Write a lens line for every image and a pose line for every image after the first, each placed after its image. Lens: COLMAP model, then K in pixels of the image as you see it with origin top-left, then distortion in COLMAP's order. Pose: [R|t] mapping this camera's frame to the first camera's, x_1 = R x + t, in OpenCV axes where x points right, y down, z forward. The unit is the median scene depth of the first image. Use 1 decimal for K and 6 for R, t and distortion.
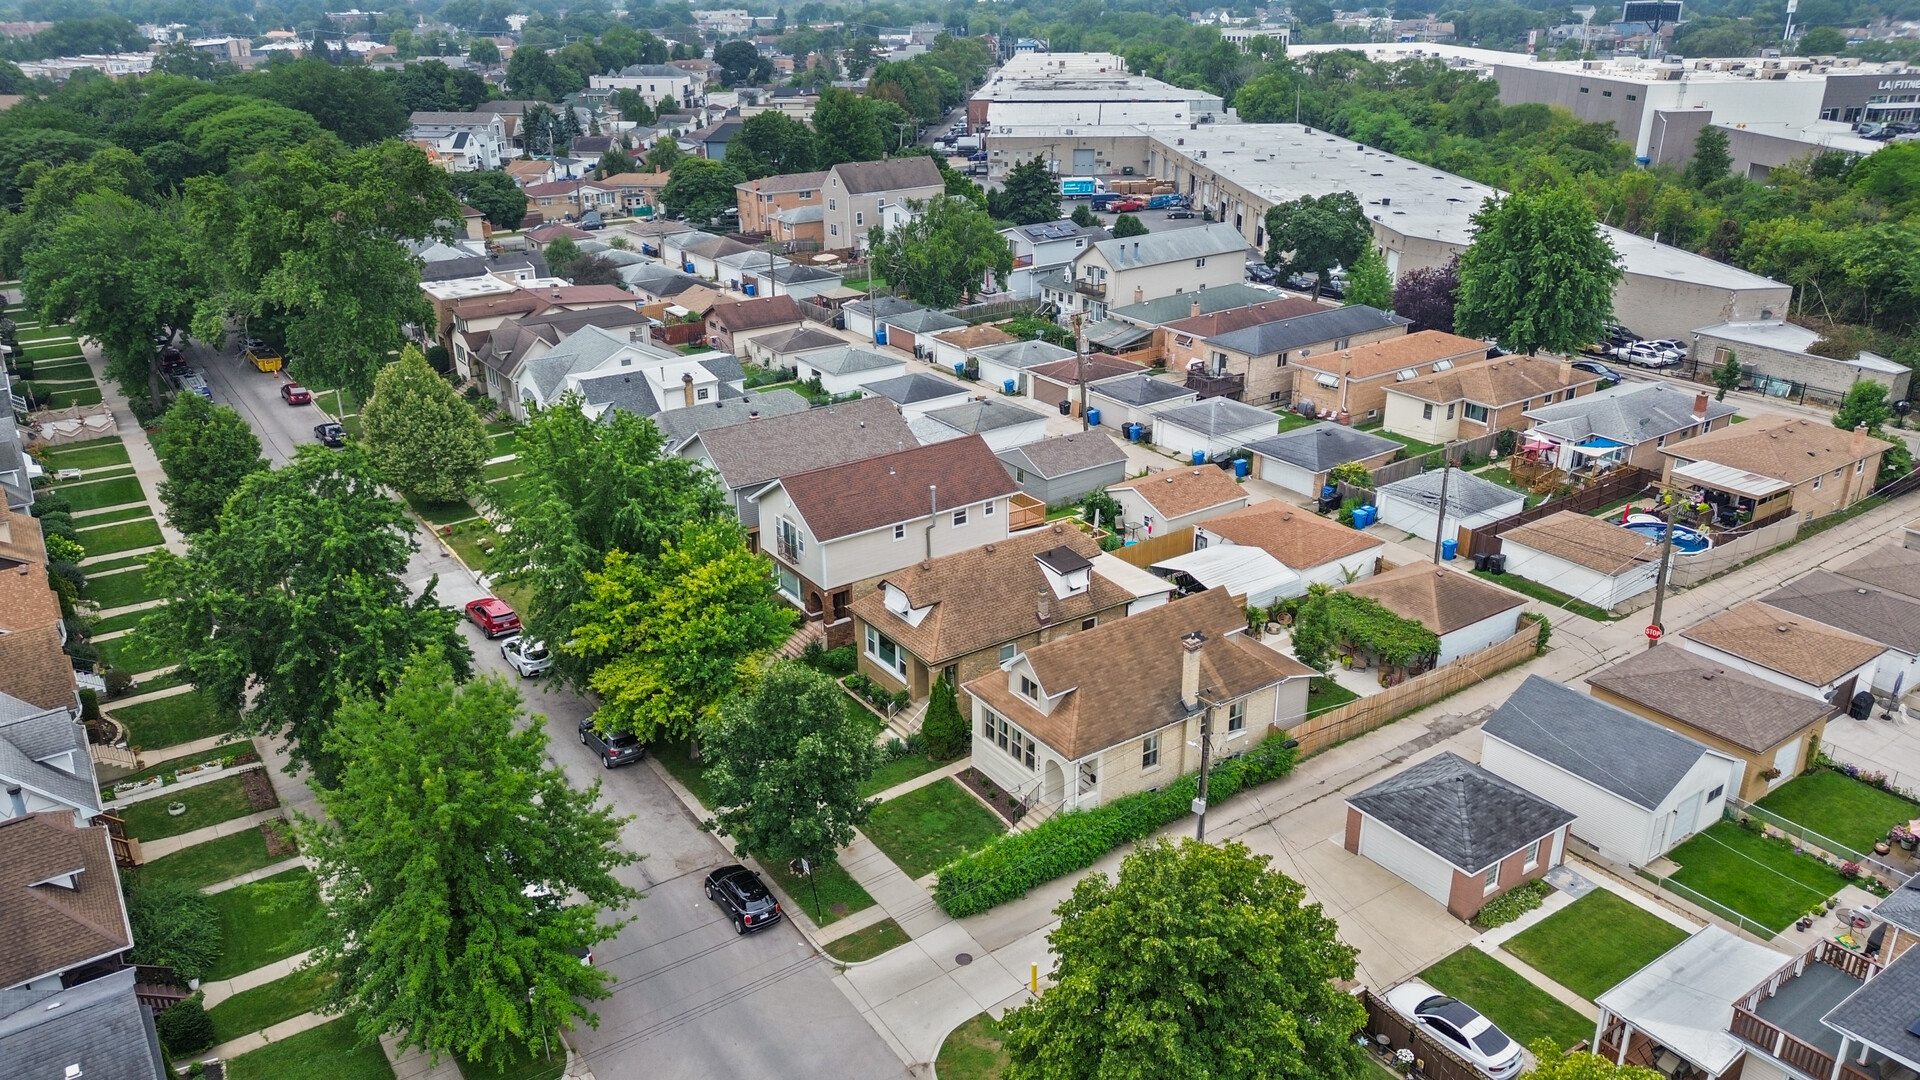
lens RADIAL K [[1377.6, 0, 993.6], [0, 1377.6, 544.0], [0, 0, 1]] dist [0.064698, -0.107762]
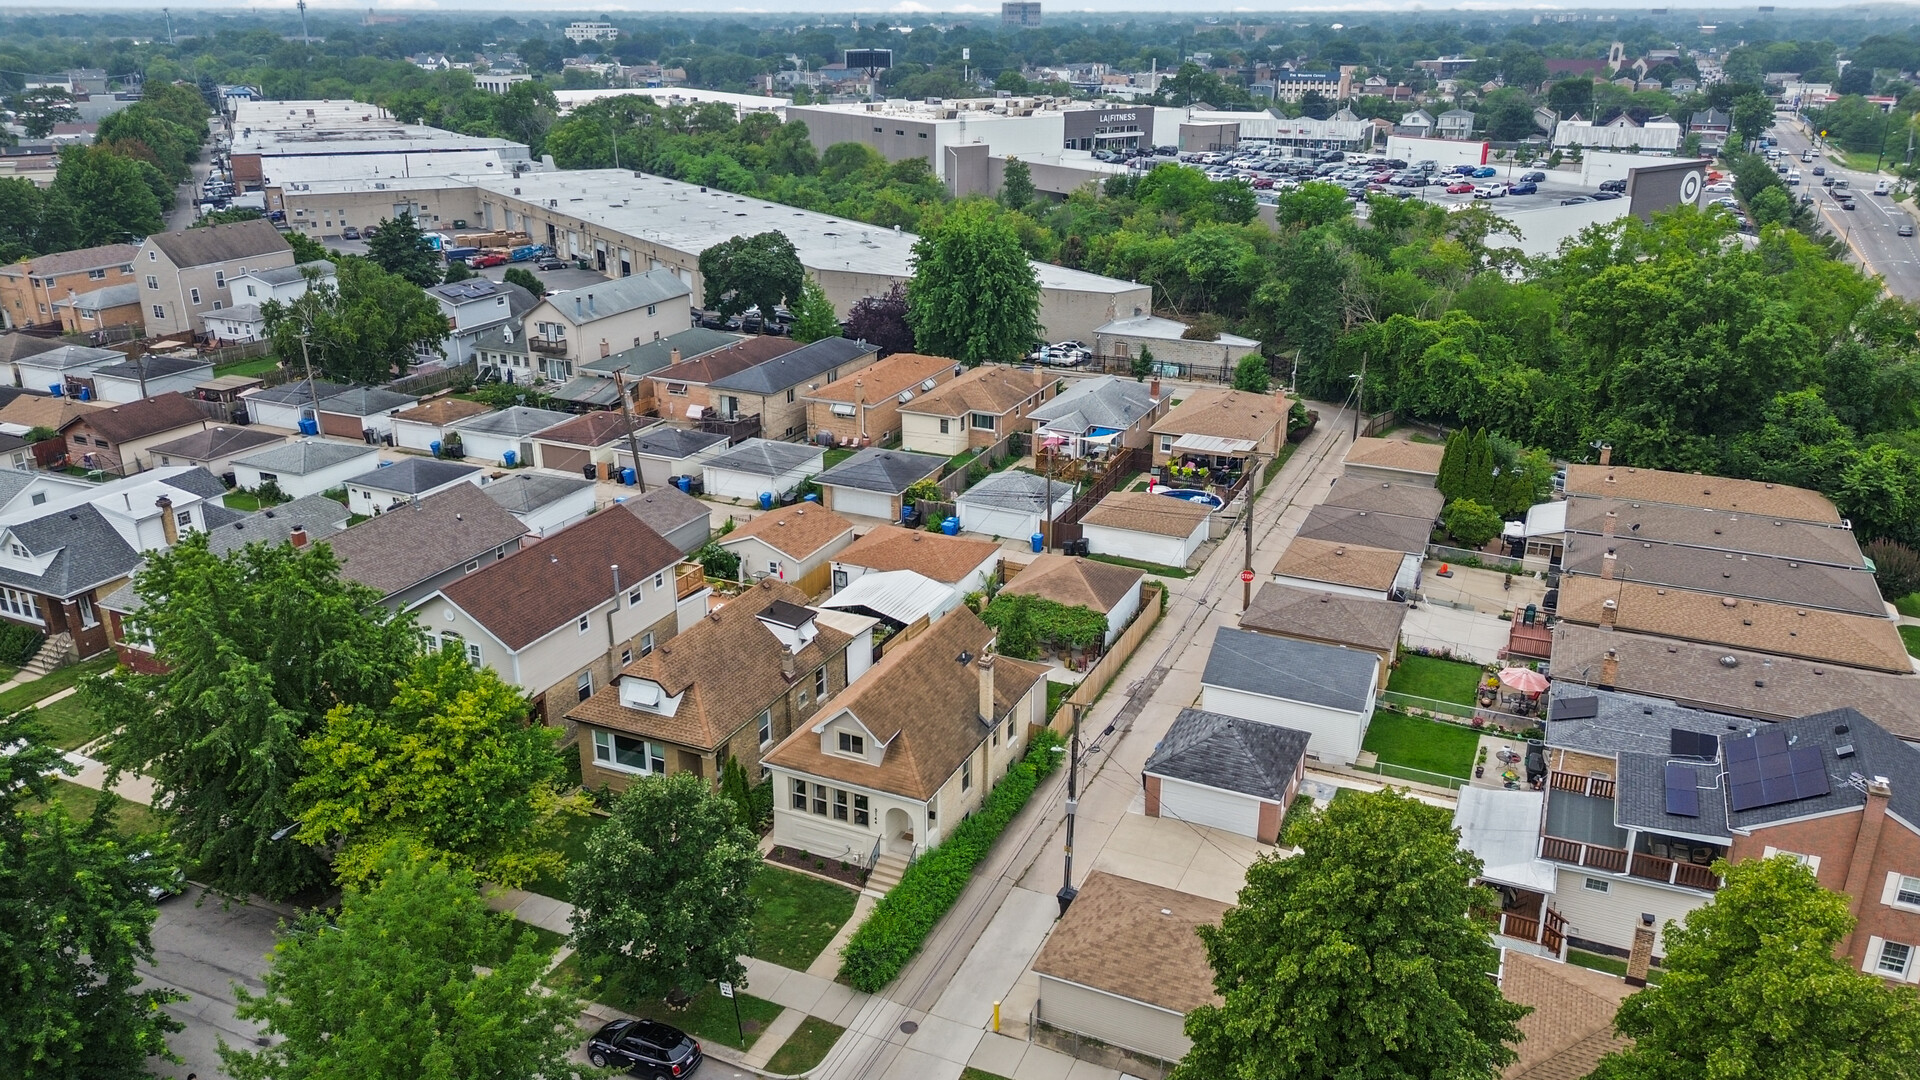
lens RADIAL K [[1377.6, 0, 993.6], [0, 1377.6, 544.0], [0, 0, 1]] dist [0.064698, -0.107762]
pose [[0.851005, -0.173040, 0.495830, -0.186767], [0.187643, 0.982020, 0.020659, -0.018651], [-0.490490, 0.075458, 0.868174, 0.052570]]
